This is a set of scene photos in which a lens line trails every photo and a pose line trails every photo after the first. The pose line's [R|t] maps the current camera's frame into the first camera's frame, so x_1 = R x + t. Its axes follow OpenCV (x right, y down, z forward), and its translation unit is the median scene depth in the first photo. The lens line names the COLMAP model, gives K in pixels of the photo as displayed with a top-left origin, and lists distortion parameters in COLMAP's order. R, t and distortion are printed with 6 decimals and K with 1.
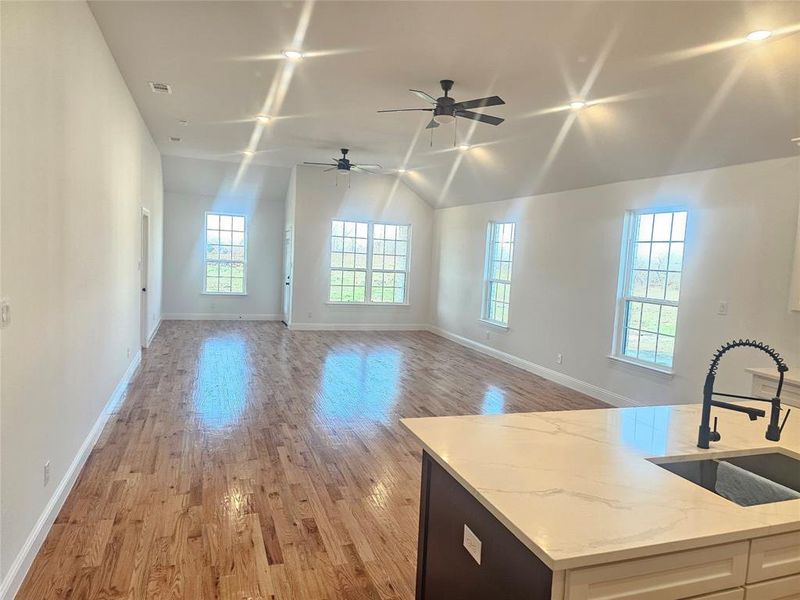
lens RADIAL K [[539.1, 0, 400.0], [0, 539.1, 300.0], [0, 0, 1]] dist [0.080200, -0.072549]
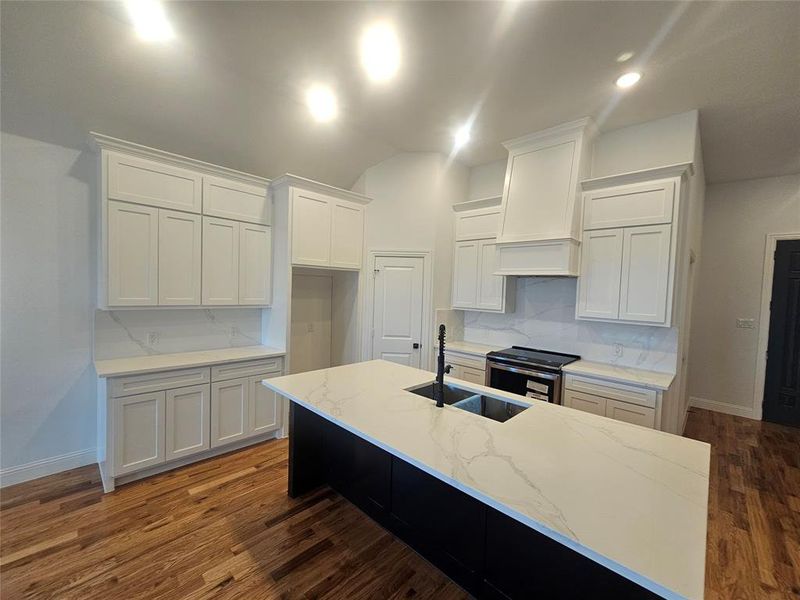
lens RADIAL K [[328.9, 0, 397.7], [0, 328.9, 300.6], [0, 0, 1]] dist [-0.005757, 0.000059]
pose [[-0.431616, -0.102138, 0.896256, -0.063127], [0.019057, 0.992315, 0.122263, -0.051886], [-0.901856, 0.069851, -0.426353, 0.705824]]
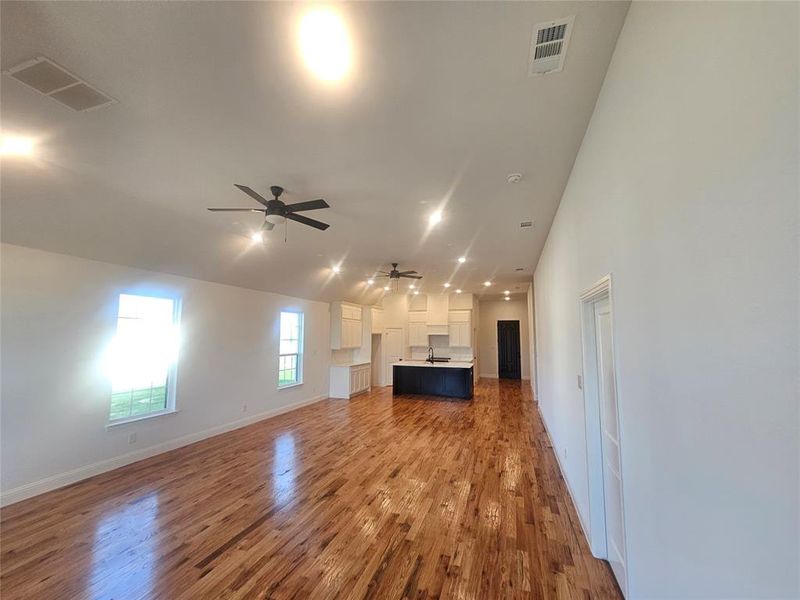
lens RADIAL K [[328.9, 0, 397.7], [0, 328.9, 300.6], [0, 0, 1]] dist [-0.005757, 0.000059]
pose [[-0.778492, 0.012595, 0.627528, -0.849981], [0.008565, 0.999919, -0.009443, -0.246487], [-0.627596, -0.001977, -0.778537, 2.225711]]
